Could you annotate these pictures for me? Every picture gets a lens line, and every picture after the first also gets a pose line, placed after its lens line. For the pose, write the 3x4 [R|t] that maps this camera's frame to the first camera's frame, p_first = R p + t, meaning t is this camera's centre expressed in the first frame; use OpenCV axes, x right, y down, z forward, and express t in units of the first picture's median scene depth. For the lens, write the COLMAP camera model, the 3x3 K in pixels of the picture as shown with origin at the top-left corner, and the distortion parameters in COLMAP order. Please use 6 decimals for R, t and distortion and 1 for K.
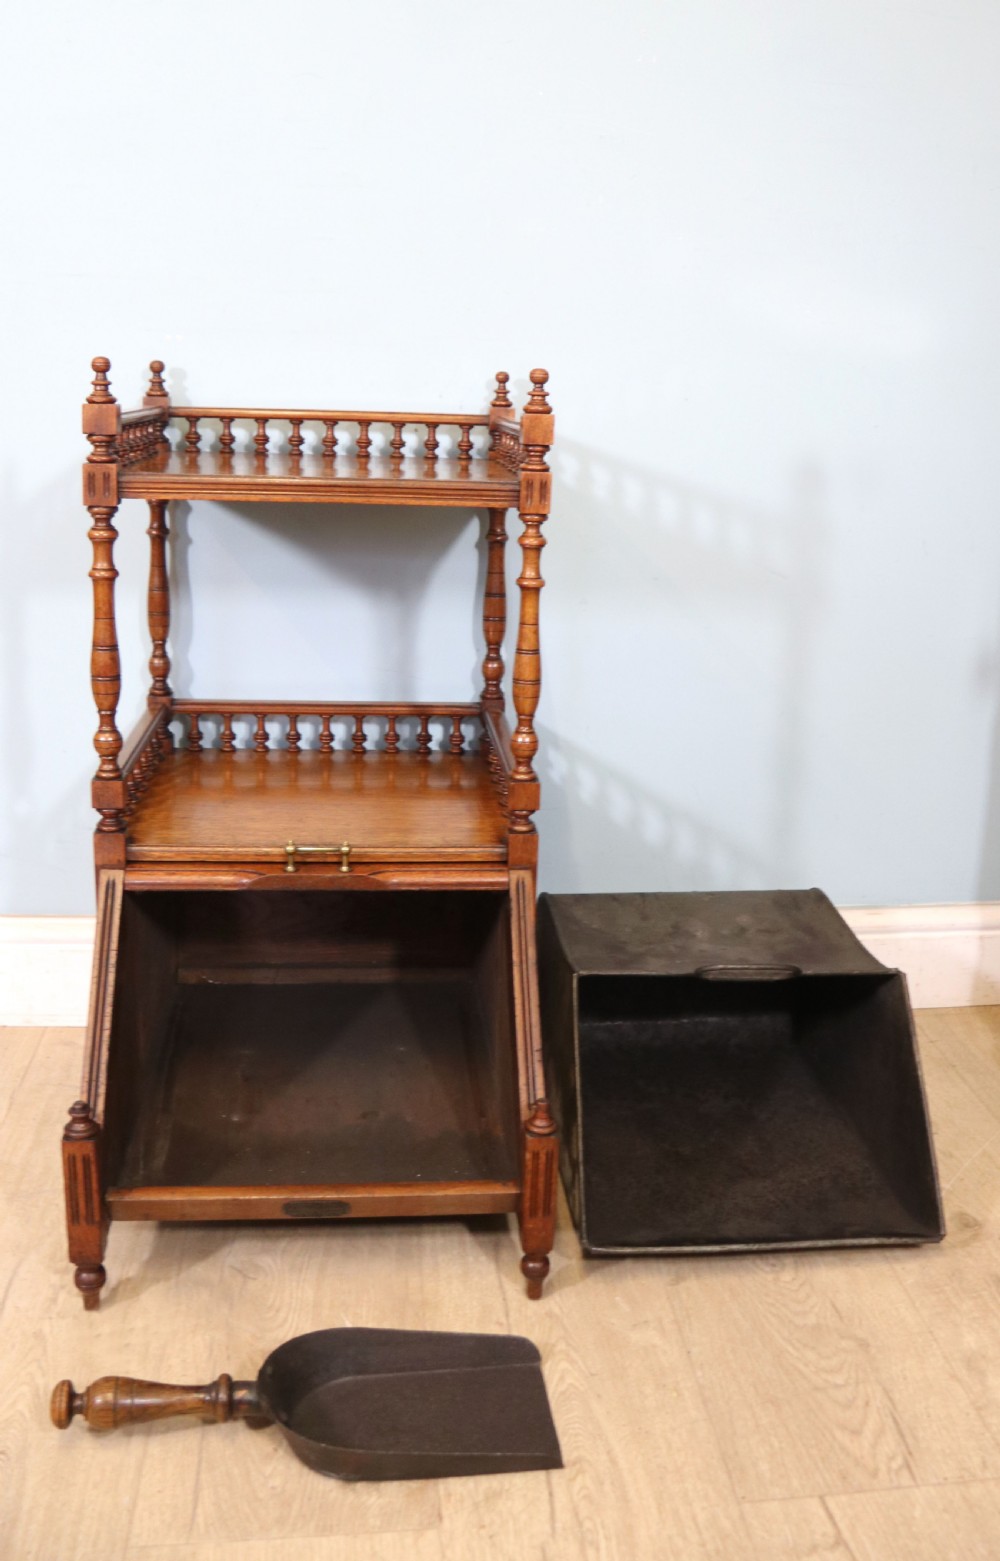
lens RADIAL K [[1434.2, 0, 544.7], [0, 1434.2, 654.2], [0, 0, 1]] dist [-0.182454, 0.108441]
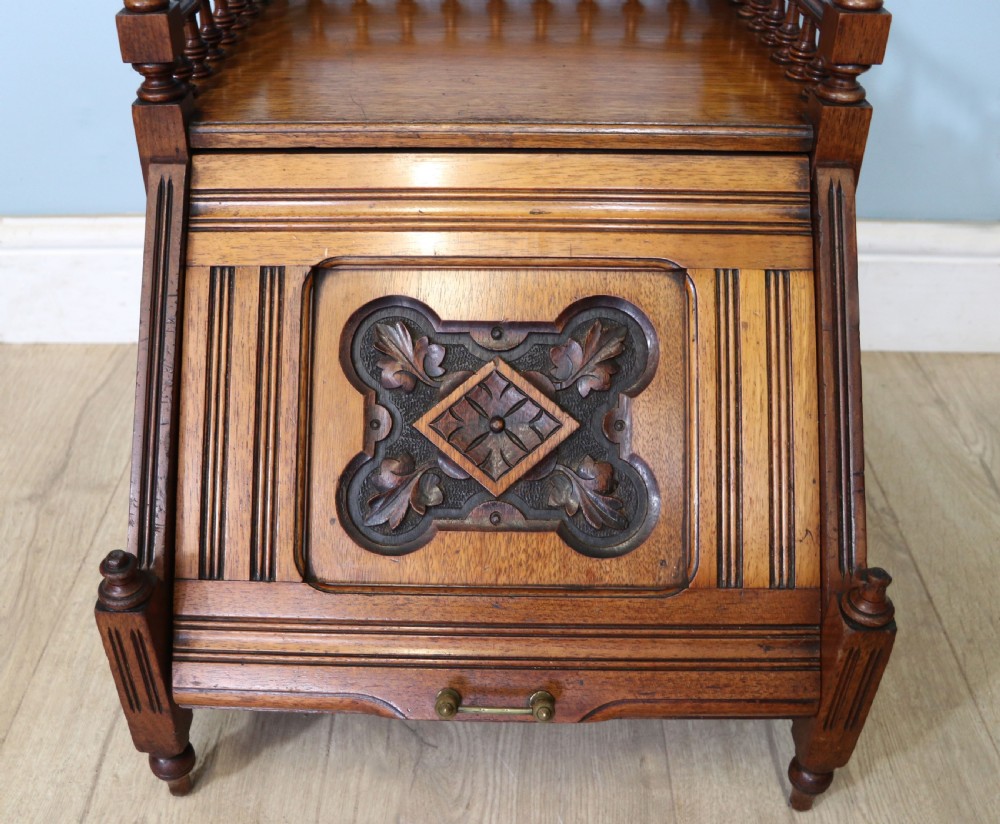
lens RADIAL K [[1042.6, 0, 478.2], [0, 1042.6, 441.5], [0, 0, 1]] dist [-0.131518, 0.000000]
pose [[0.986743, 0.053706, -0.153144, -0.095011], [0.014259, 0.911314, 0.411466, 0.079941], [0.161660, -0.408195, 0.898467, 0.557992]]
